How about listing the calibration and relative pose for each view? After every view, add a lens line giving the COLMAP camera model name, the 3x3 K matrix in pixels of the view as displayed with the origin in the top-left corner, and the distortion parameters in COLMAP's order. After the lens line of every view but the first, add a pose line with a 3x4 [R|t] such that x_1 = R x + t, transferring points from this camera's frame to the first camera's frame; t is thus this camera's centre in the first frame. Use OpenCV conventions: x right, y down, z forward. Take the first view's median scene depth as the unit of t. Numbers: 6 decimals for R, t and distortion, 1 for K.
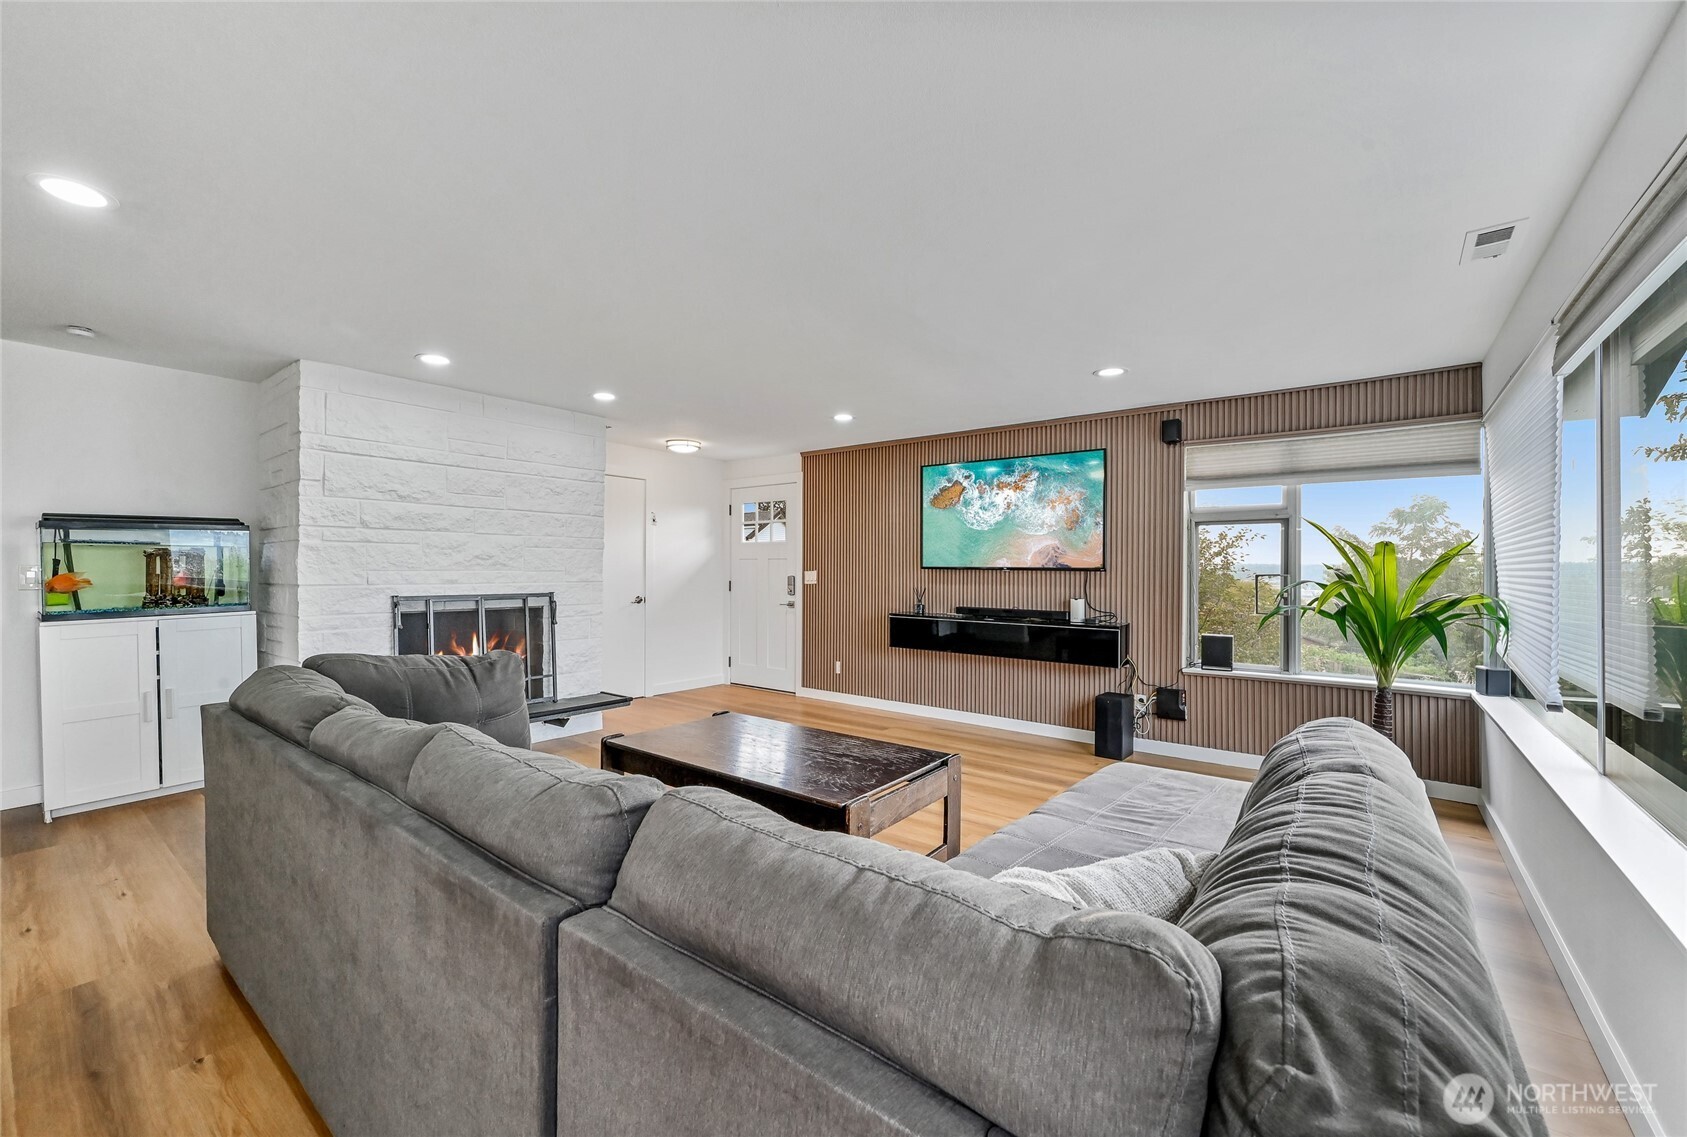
lens RADIAL K [[679.8, 0, 843.5], [0, 679.8, 568.5], [0, 0, 1]] dist [0.000023, 0.000010]
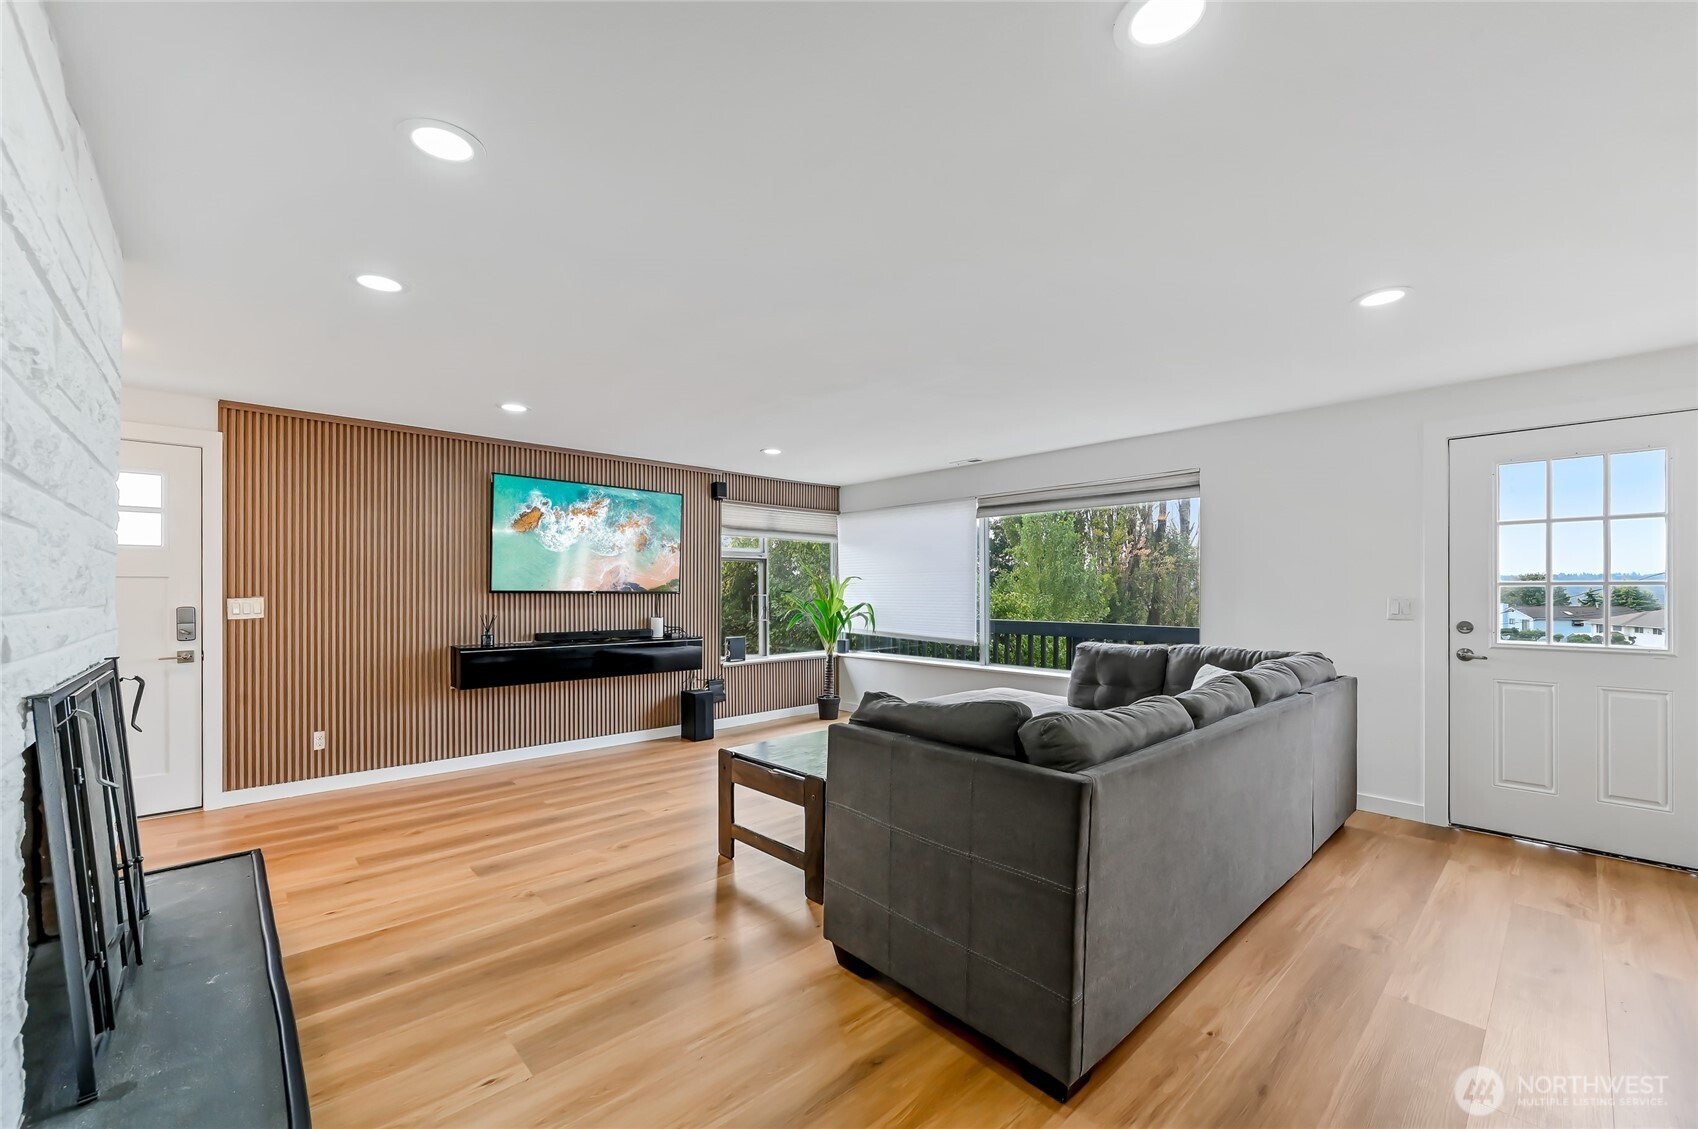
lens RADIAL K [[674.4, 0, 848.0], [0, 674.4, 588.5], [0, 0, 1]] dist [-0.001073, -0.000170]
pose [[0.161725, -0.002521, 0.986833, -0.693834], [0.003136, 0.999993, 0.002041, -0.005467], [-0.986831, 0.002764, 0.161732, 0.456327]]
